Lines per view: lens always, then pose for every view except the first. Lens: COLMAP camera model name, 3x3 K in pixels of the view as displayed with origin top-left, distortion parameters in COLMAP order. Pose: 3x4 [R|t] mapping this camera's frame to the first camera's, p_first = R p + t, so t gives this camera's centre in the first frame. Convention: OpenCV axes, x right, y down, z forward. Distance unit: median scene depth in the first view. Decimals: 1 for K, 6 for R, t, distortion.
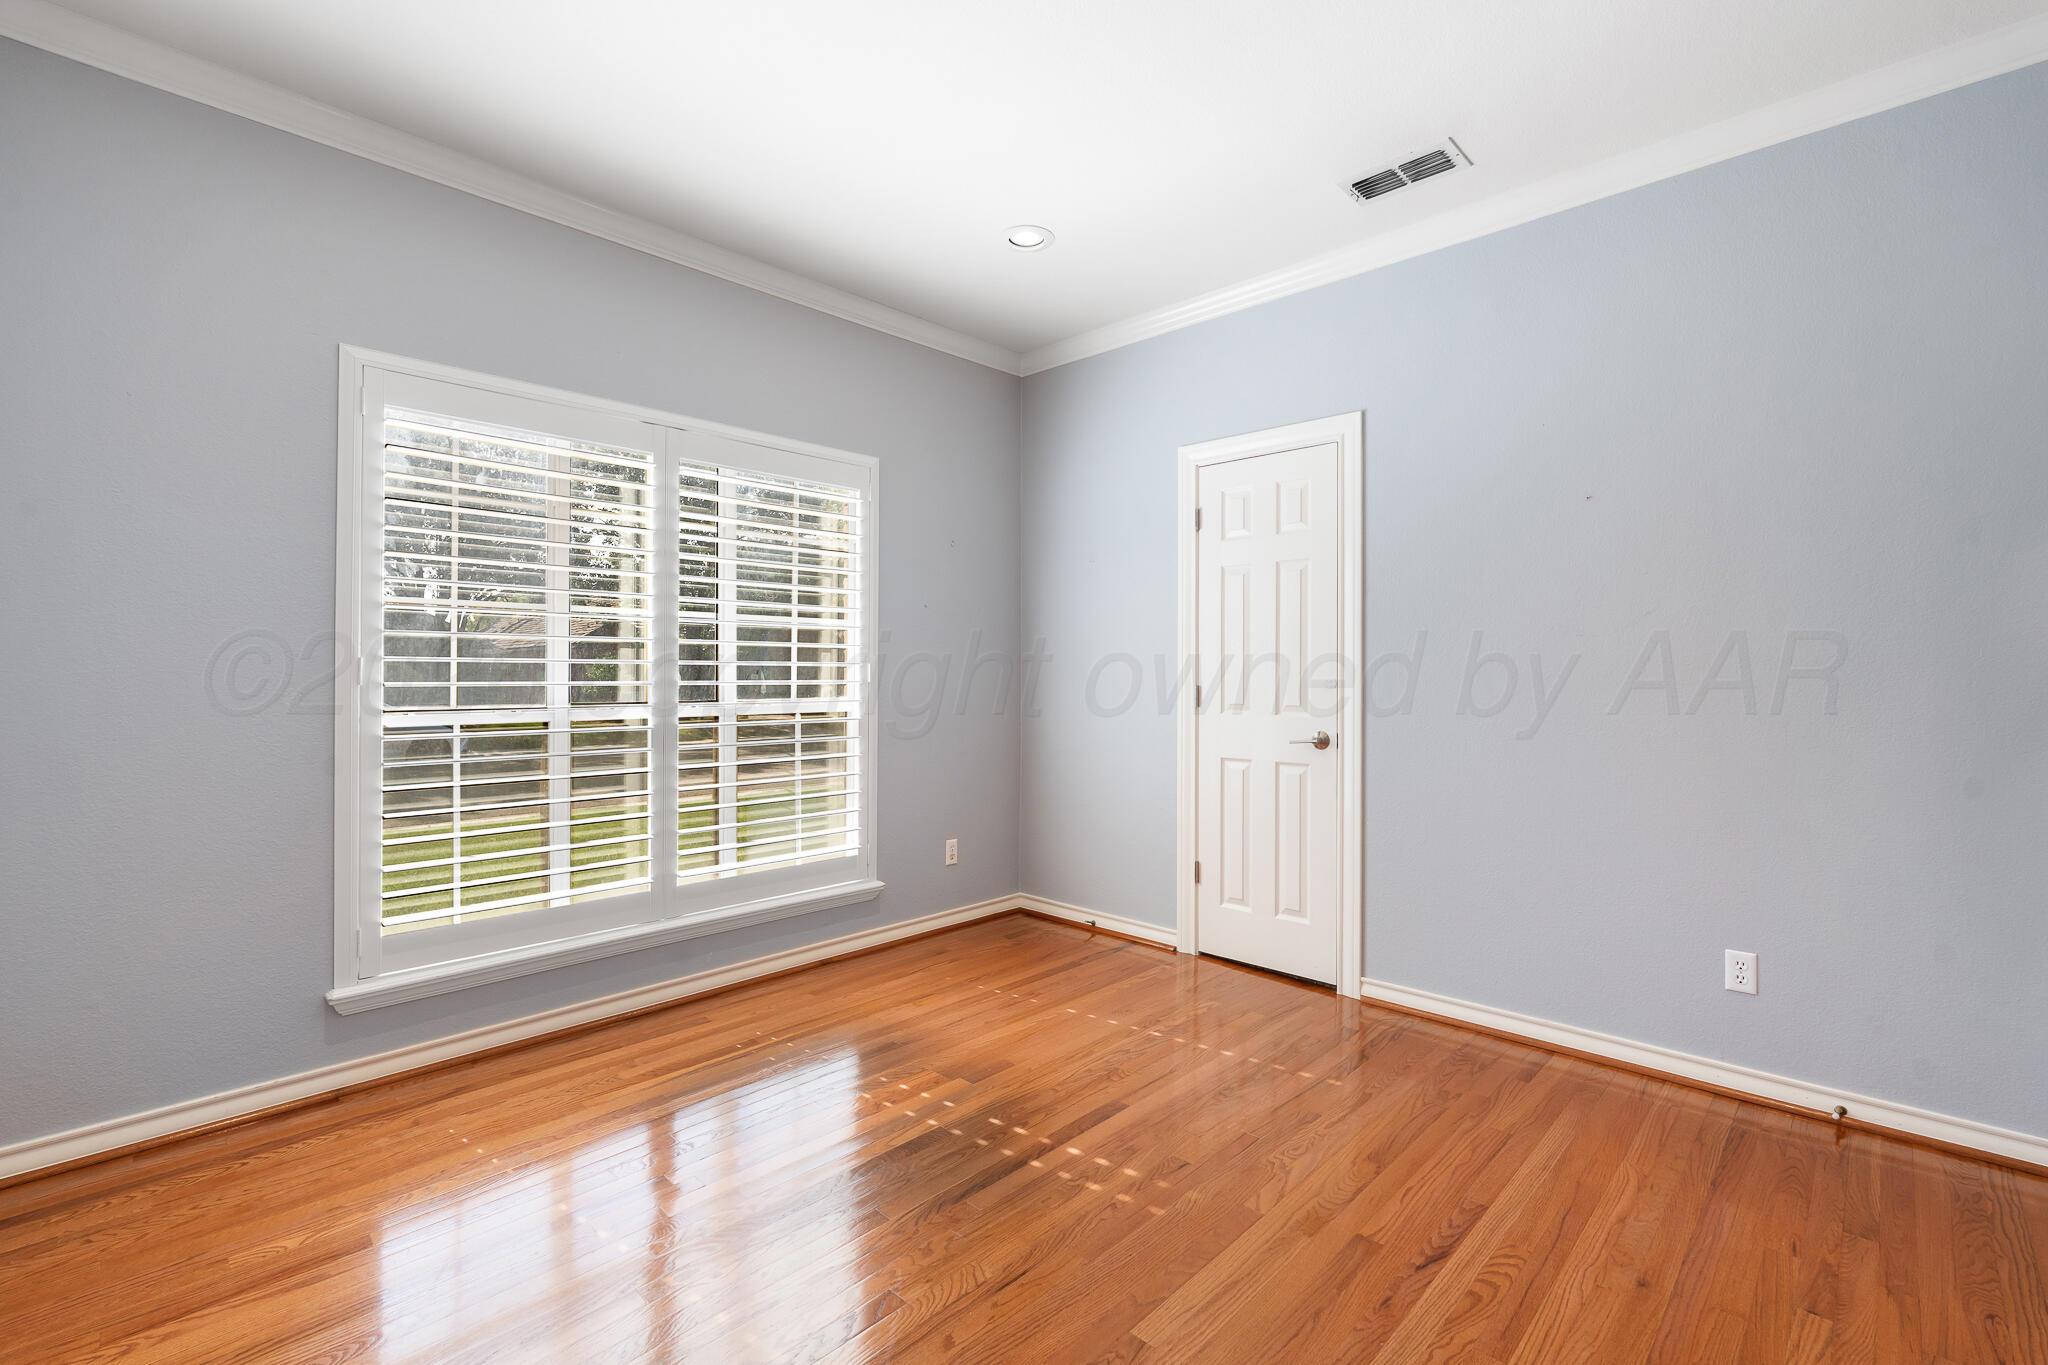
lens RADIAL K [[902.0, 0, 1027.8], [0, 902.0, 668.7], [0, 0, 1]] dist [-0.005377, 0.001066]
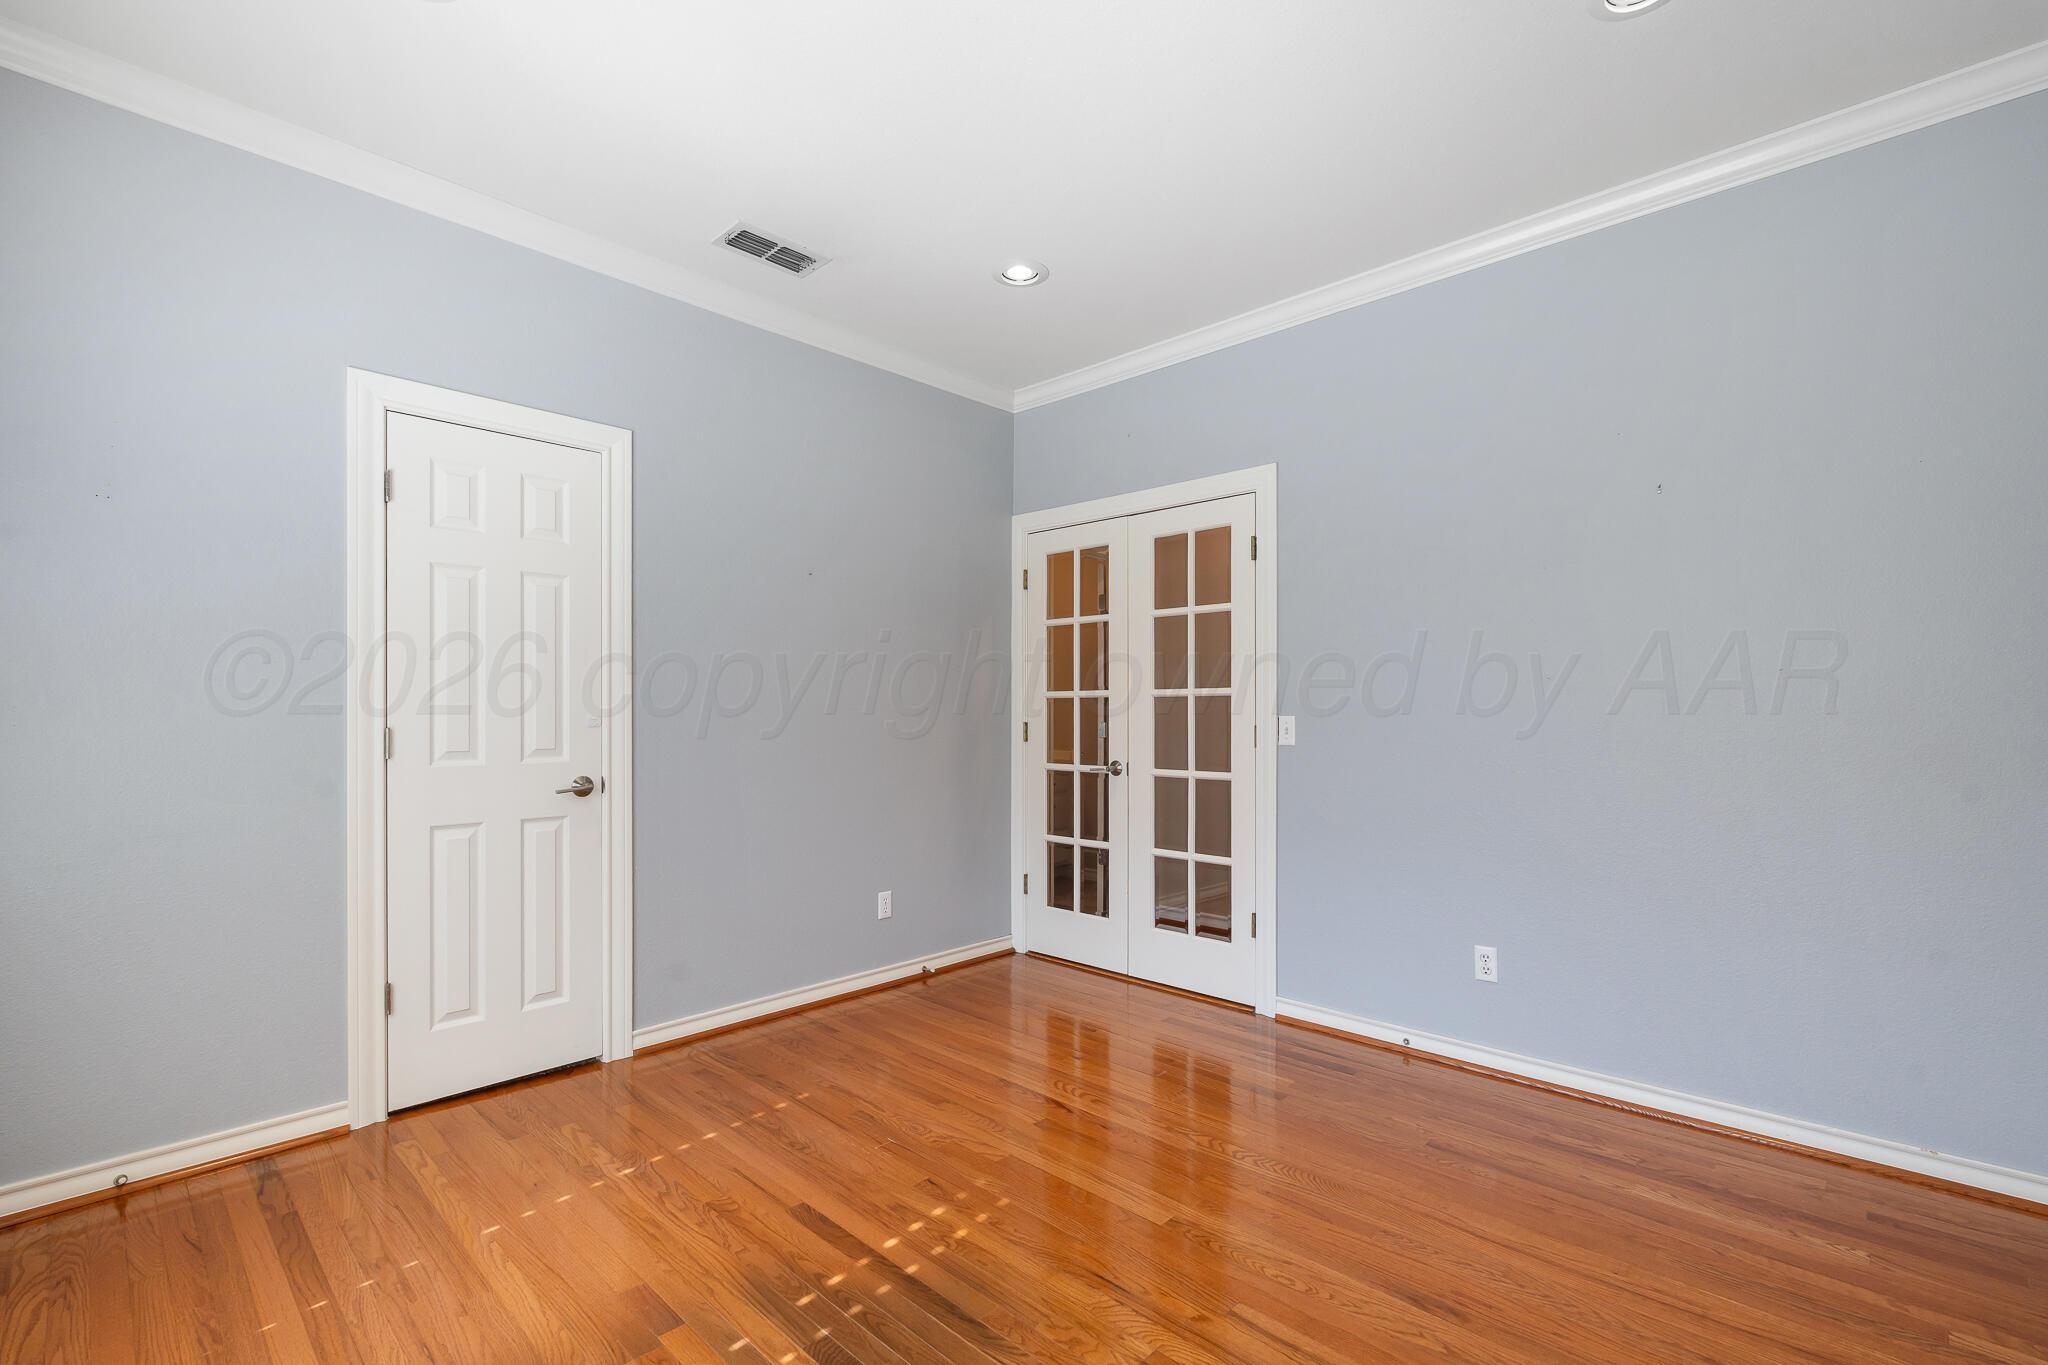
lens RADIAL K [[902.0, 0, 1029.5], [0, 902.0, 715.4], [0, 0, 1]] dist [-0.005377, 0.001066]
pose [[-0.004050, -0.008379, 0.999957, -0.633236], [-0.008042, 0.999933, 0.008346, -0.001180], [-0.999959, -0.008008, -0.004118, 0.649557]]
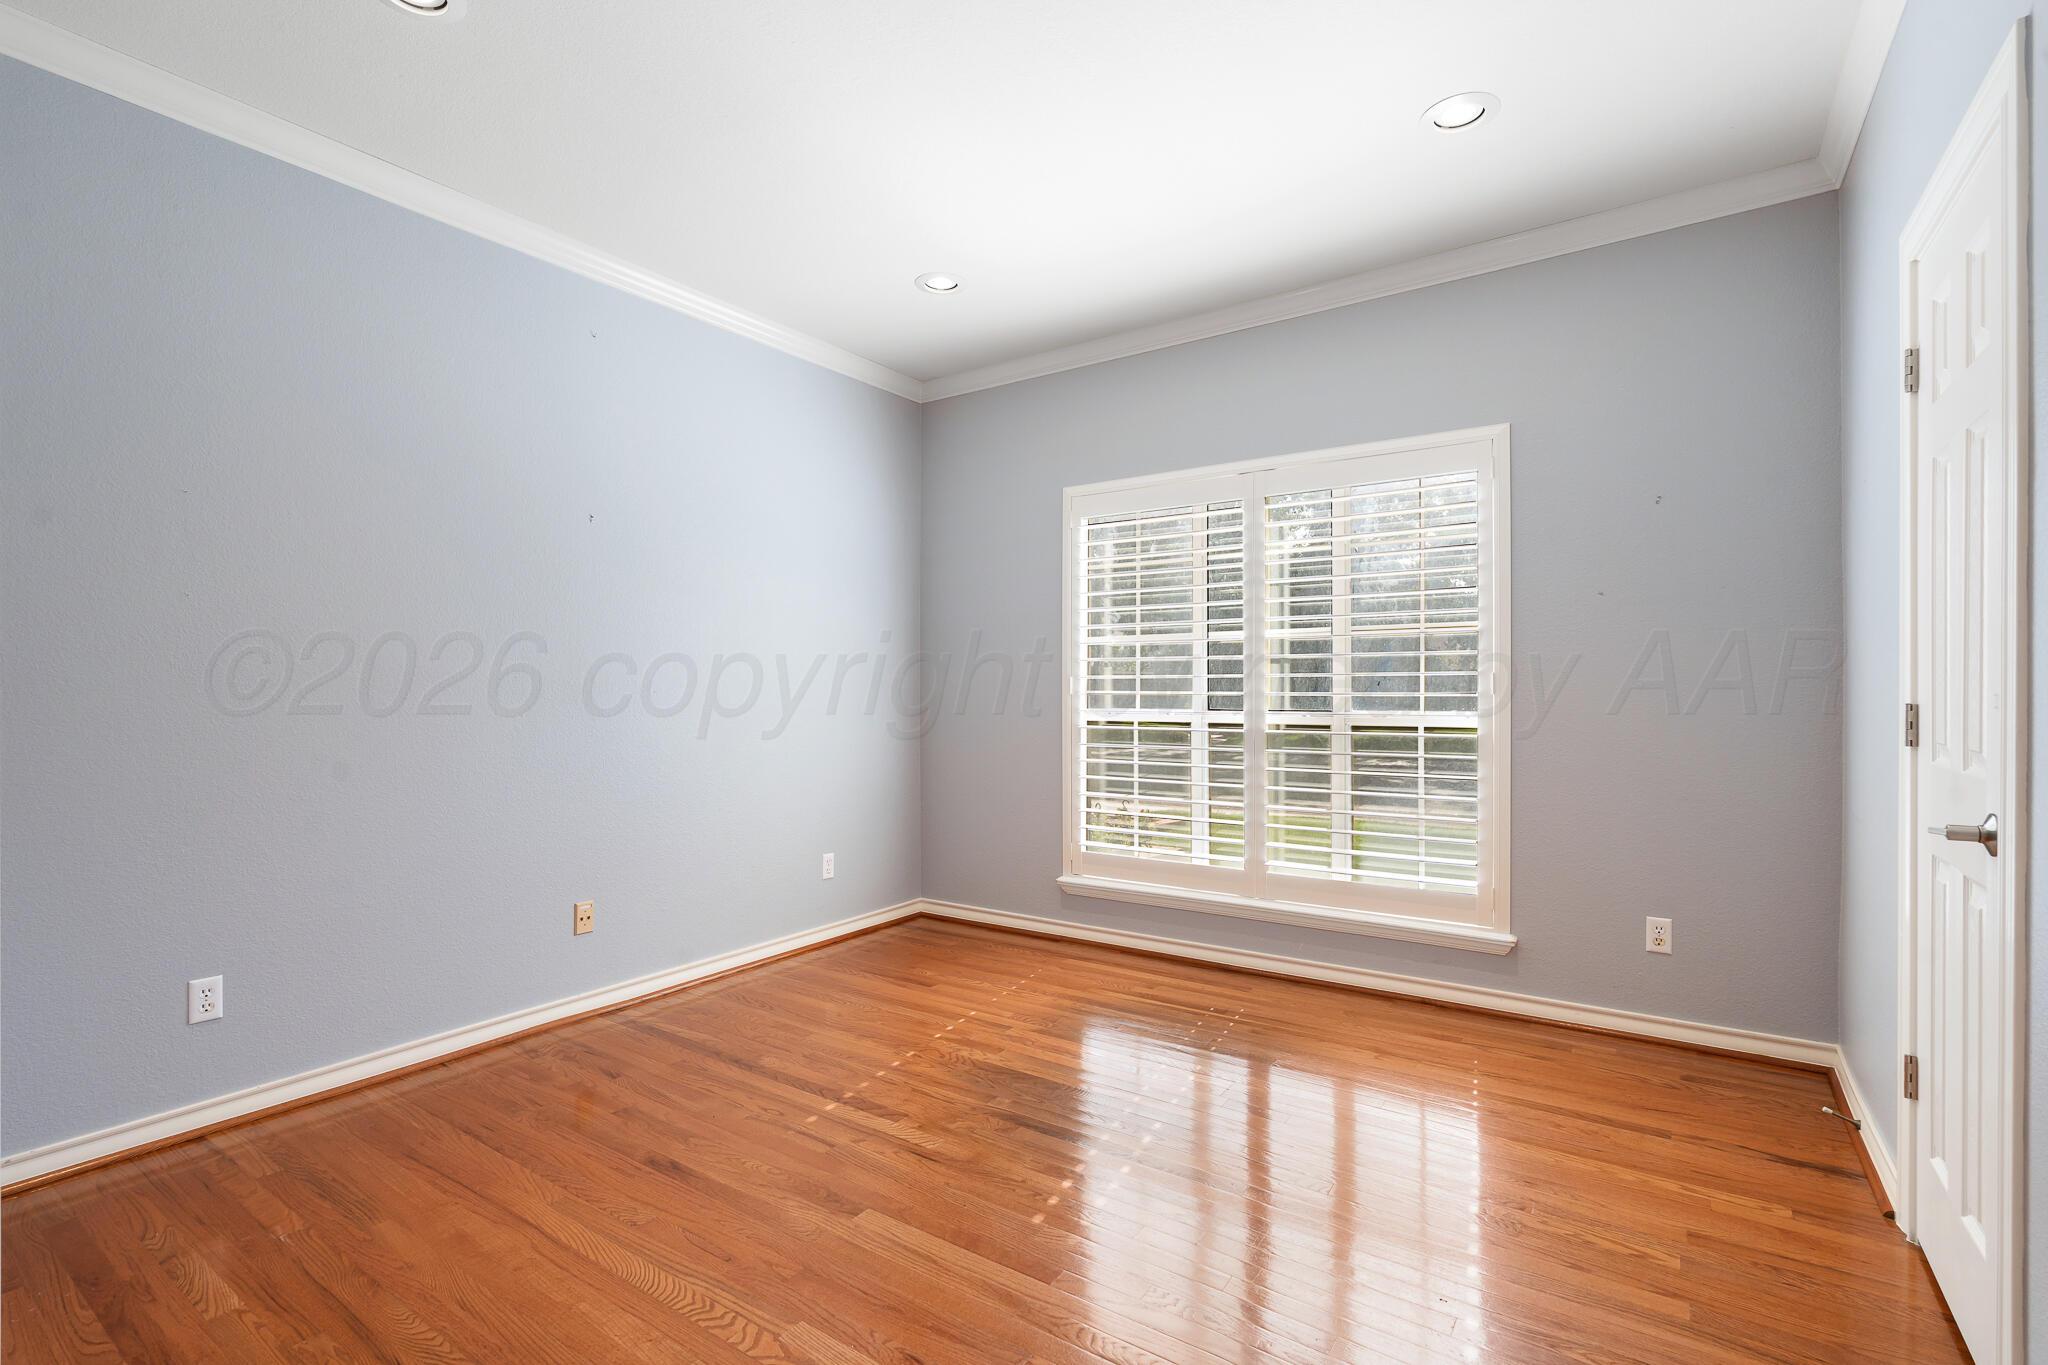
lens RADIAL K [[940.7, 0, 1033.0], [0, 940.7, 673.7], [0, 0, 1]] dist [-0.005792, 0.000993]
pose [[0.166998, -0.017683, -0.985799, 0.786976], [0.007899, 0.999831, -0.016597, 0.009118], [0.985926, -0.005015, 0.167110, 0.547888]]
